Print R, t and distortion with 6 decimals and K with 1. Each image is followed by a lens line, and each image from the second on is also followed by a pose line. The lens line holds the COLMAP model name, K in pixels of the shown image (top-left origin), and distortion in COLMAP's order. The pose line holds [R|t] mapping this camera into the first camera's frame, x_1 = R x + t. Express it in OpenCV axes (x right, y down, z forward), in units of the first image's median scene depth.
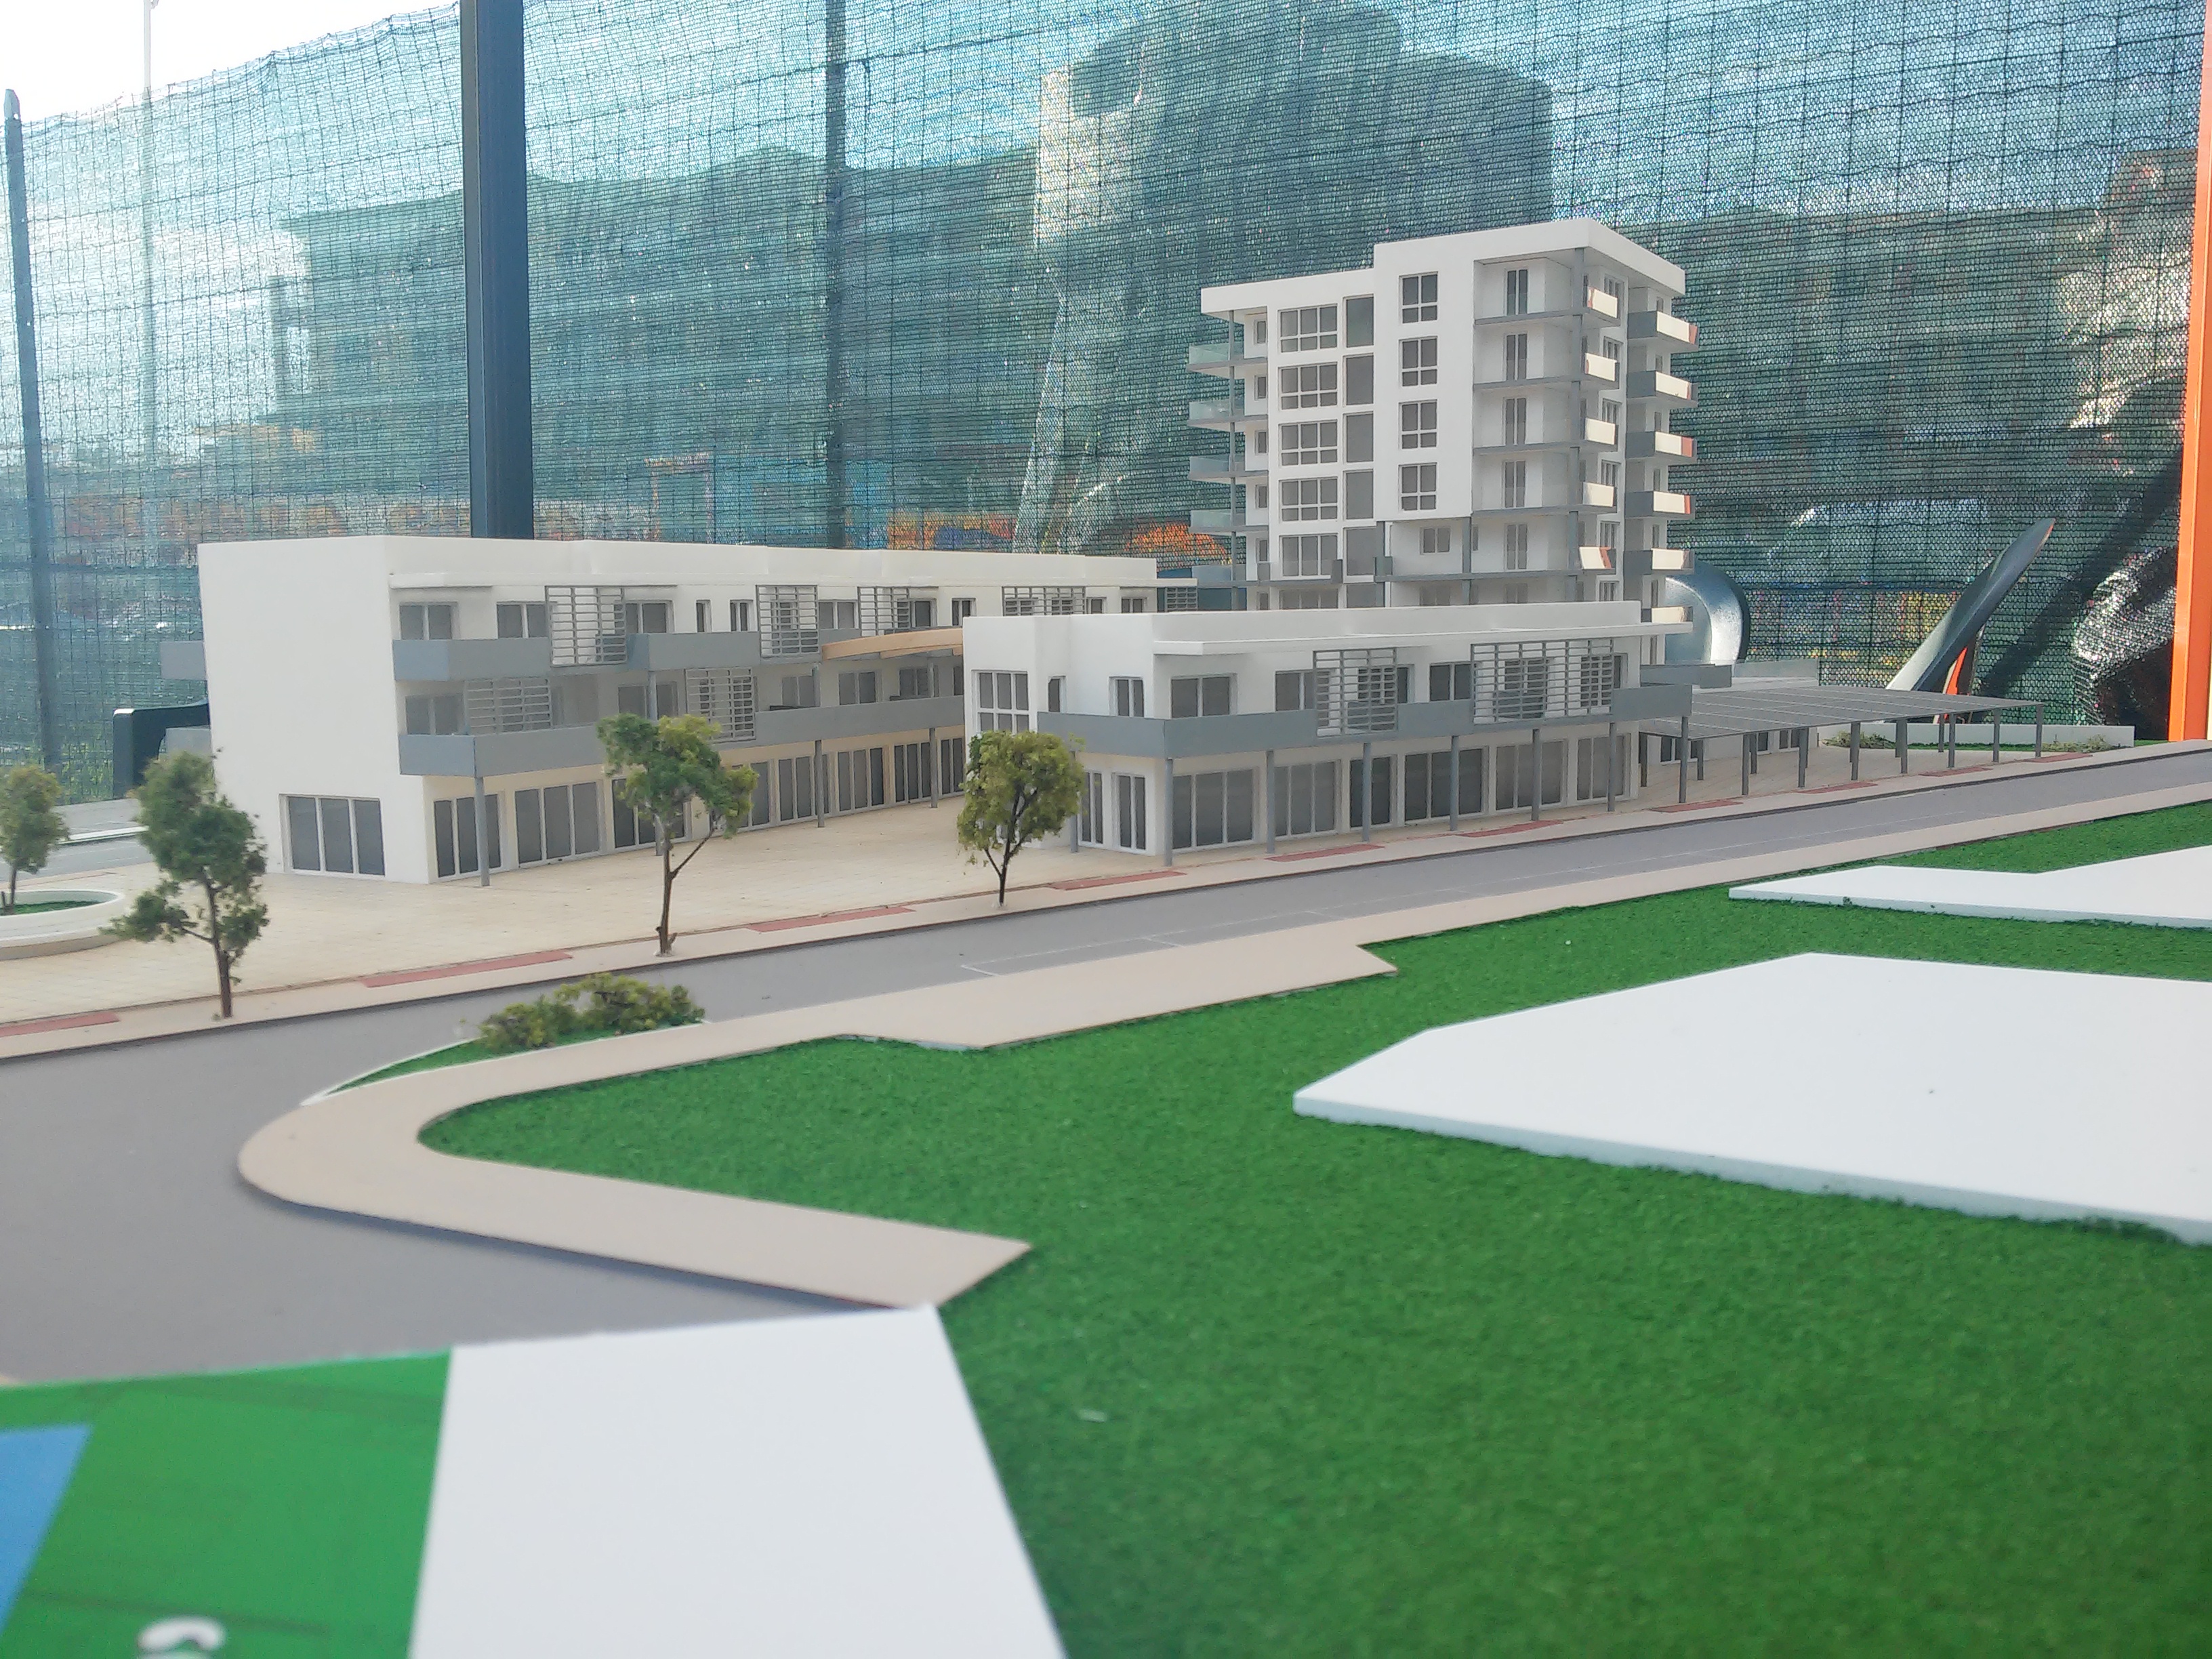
lens RADIAL K [[1930.0, 0, 1105.1], [0, 1930.0, 776.2], [0, 0, 1]] dist [0.103807, -0.157343]
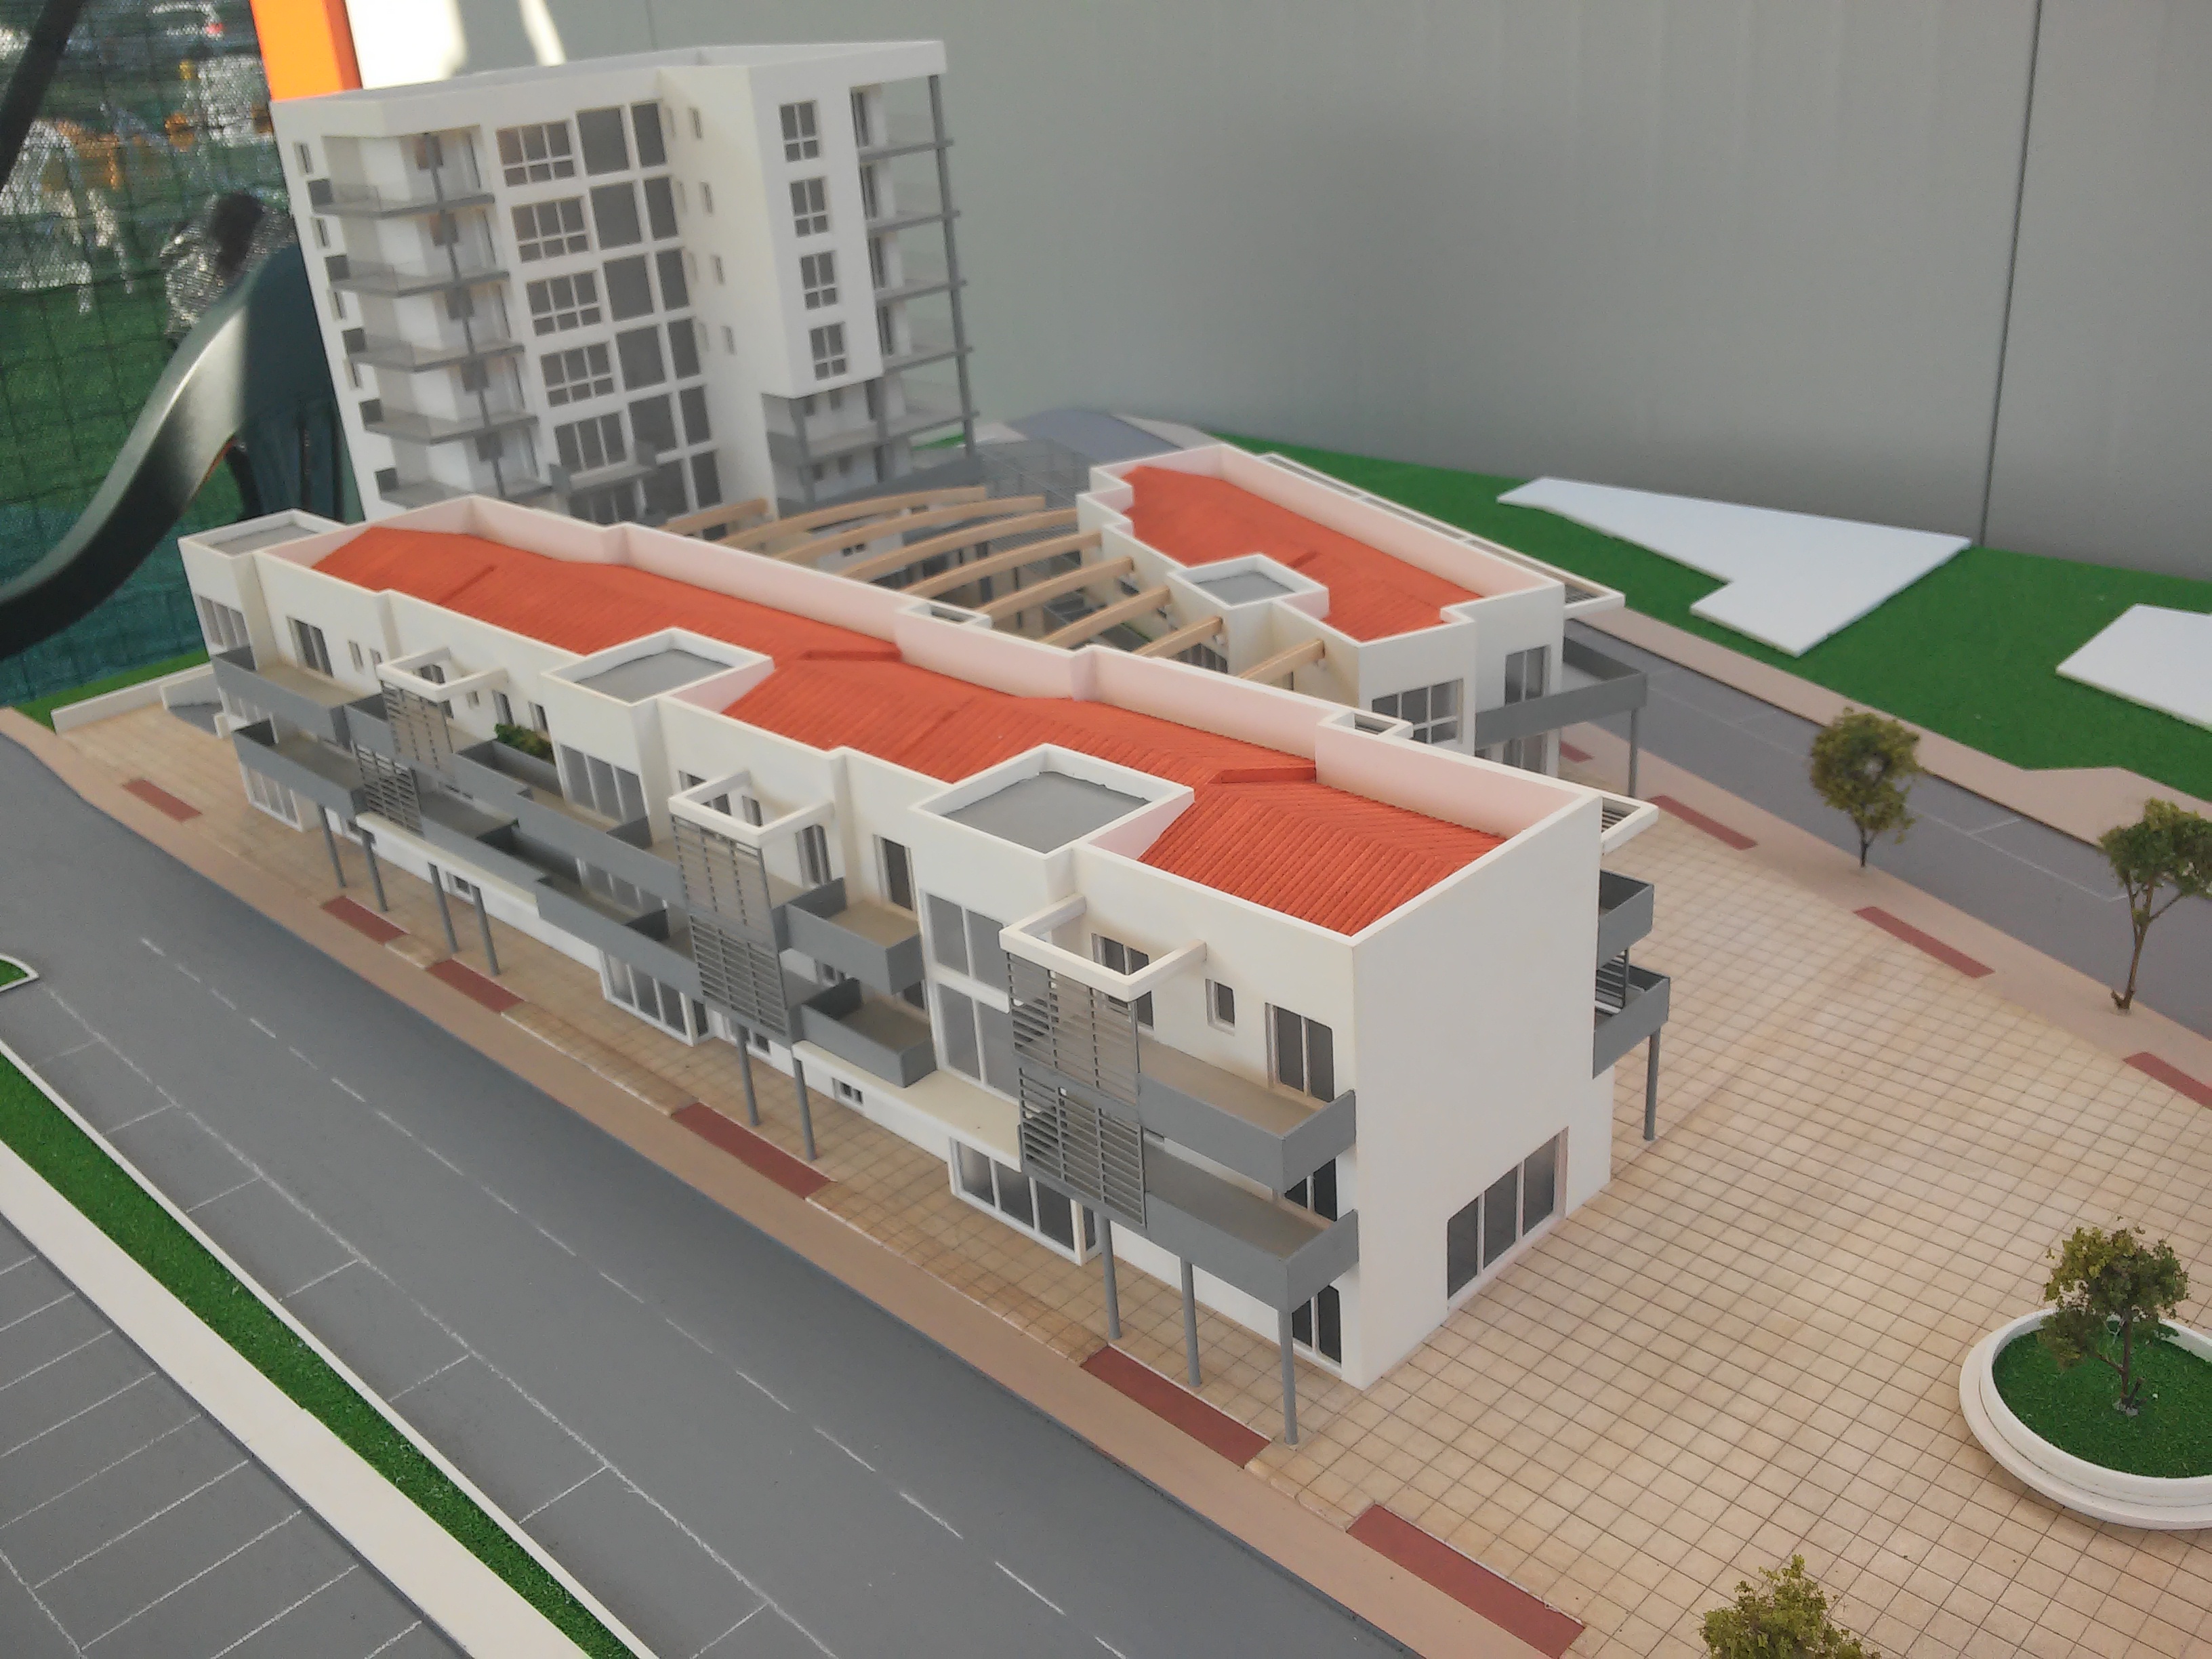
lens RADIAL K [[1936.5, 0, 1111.7], [0, 1936.5, 816.0], [0, 0, 1]] dist [0.086030, -0.206627]
pose [[0.257307, -0.397412, 0.880827, -0.680550], [0.150405, 0.916880, 0.369742, -0.265219], [-0.954553, 0.037343, 0.295693, 0.619974]]
